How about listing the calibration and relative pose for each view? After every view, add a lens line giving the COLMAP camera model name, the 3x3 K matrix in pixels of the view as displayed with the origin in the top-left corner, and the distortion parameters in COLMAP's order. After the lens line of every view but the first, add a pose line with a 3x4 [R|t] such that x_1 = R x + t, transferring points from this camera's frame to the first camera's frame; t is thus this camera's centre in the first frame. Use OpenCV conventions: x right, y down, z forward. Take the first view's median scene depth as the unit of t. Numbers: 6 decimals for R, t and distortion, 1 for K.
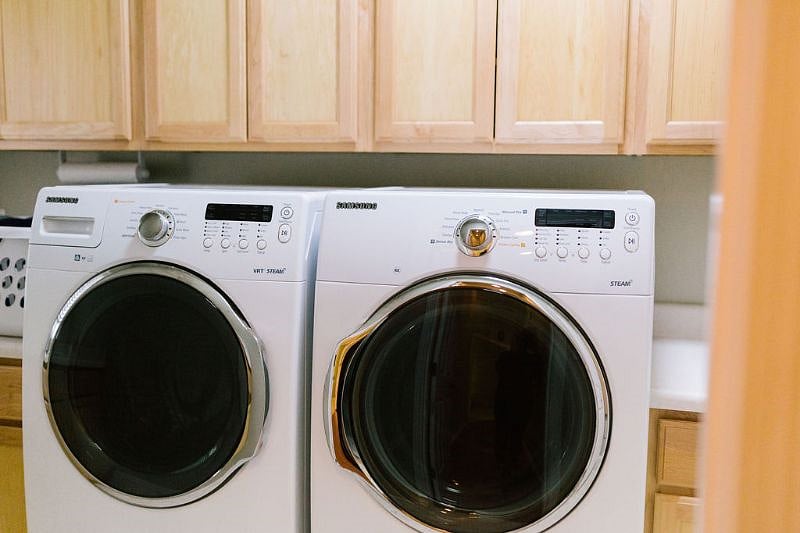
lens RADIAL K [[777.2, 0, 401.7], [0, 777.2, 266.3], [0, 0, 1]] dist [0.020983, 0.000000]
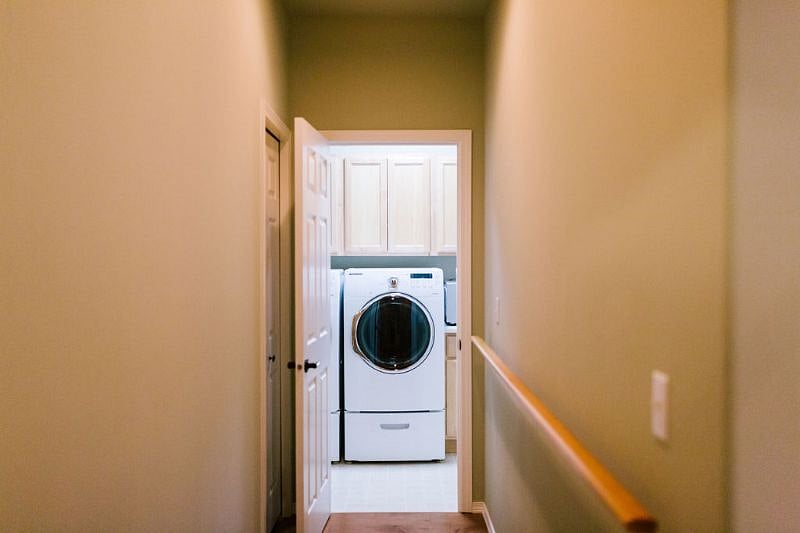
lens RADIAL K [[777.2, 0, 399.8], [0, 777.2, 267.1], [0, 0, 1]] dist [0.020983, 0.000000]
pose [[0.963965, -0.013466, 0.265689, -0.744468], [0.043183, 0.993393, -0.106327, 0.247779], [-0.262502, 0.113969, 0.958177, -2.173300]]
